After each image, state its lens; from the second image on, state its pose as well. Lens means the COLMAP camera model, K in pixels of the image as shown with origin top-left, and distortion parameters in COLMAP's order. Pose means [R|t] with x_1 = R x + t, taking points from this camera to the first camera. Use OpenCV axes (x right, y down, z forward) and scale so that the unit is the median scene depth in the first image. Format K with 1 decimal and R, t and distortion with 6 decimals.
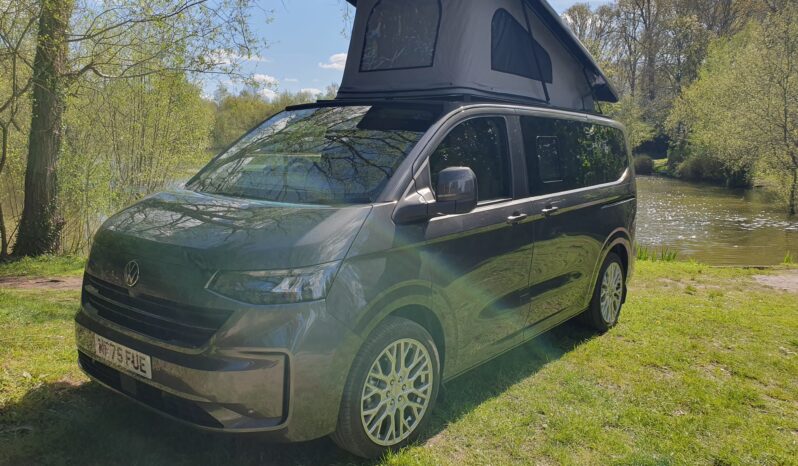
lens RADIAL K [[615.8, 0, 397.2], [0, 615.8, 232.6], [0, 0, 1]] dist [0.015022, 0.002127]
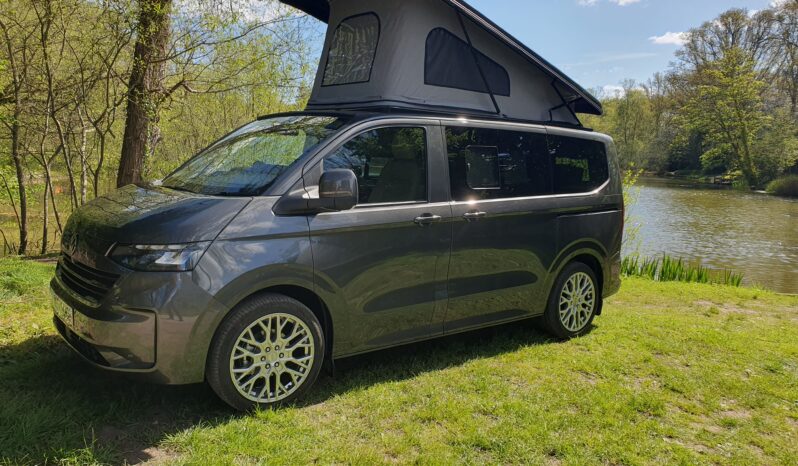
lens RADIAL K [[615.8, 0, 386.8], [0, 615.8, 239.0], [0, 0, 1]] dist [0.015022, 0.002127]
pose [[0.975304, 0.046902, -0.215829, 0.390505], [-0.049516, 0.998751, -0.006720, 0.024728], [0.215244, 0.017241, 0.976408, -0.089378]]
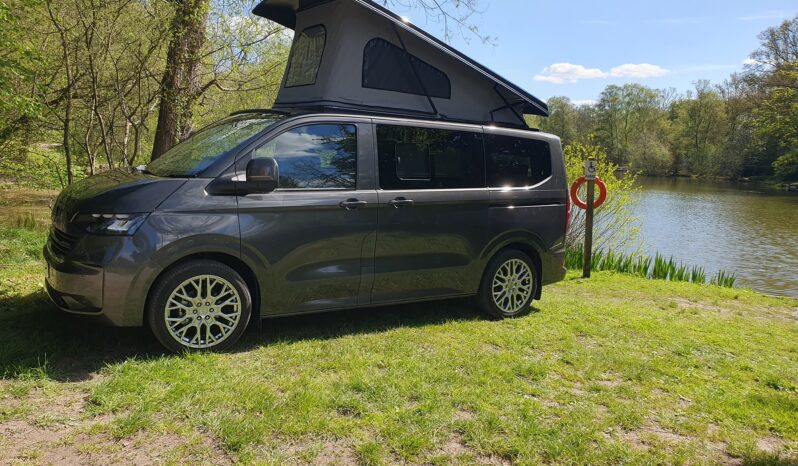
lens RADIAL K [[615.8, 0, 387.1], [0, 615.8, 235.1], [0, 0, 1]] dist [0.015022, 0.002127]
pose [[0.947833, 0.078086, -0.309054, 0.714047], [-0.083352, 0.996513, -0.003851, 0.043972], [0.307676, 0.029411, 0.951037, -0.200903]]
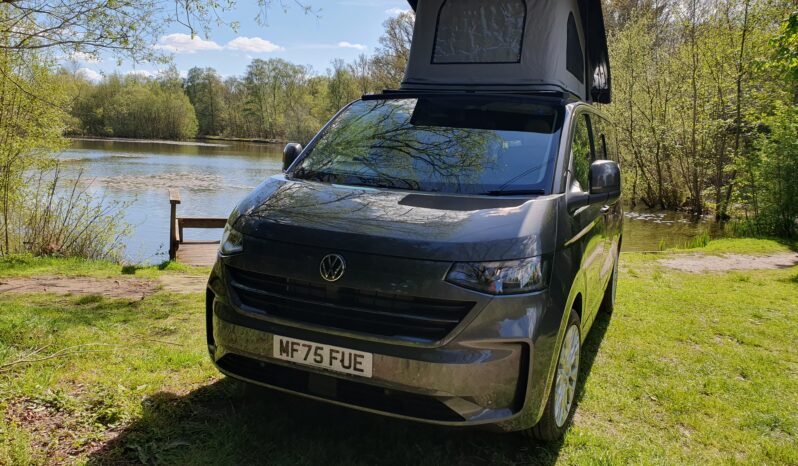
lens RADIAL K [[615.8, 0, 399.9], [0, 615.8, 231.3], [0, 0, 1]] dist [0.015022, 0.002127]
pose [[0.966757, -0.010017, 0.255500, -0.462001], [0.007324, 0.999907, 0.011487, 0.000204], [-0.255591, -0.009234, 0.966741, 0.053211]]
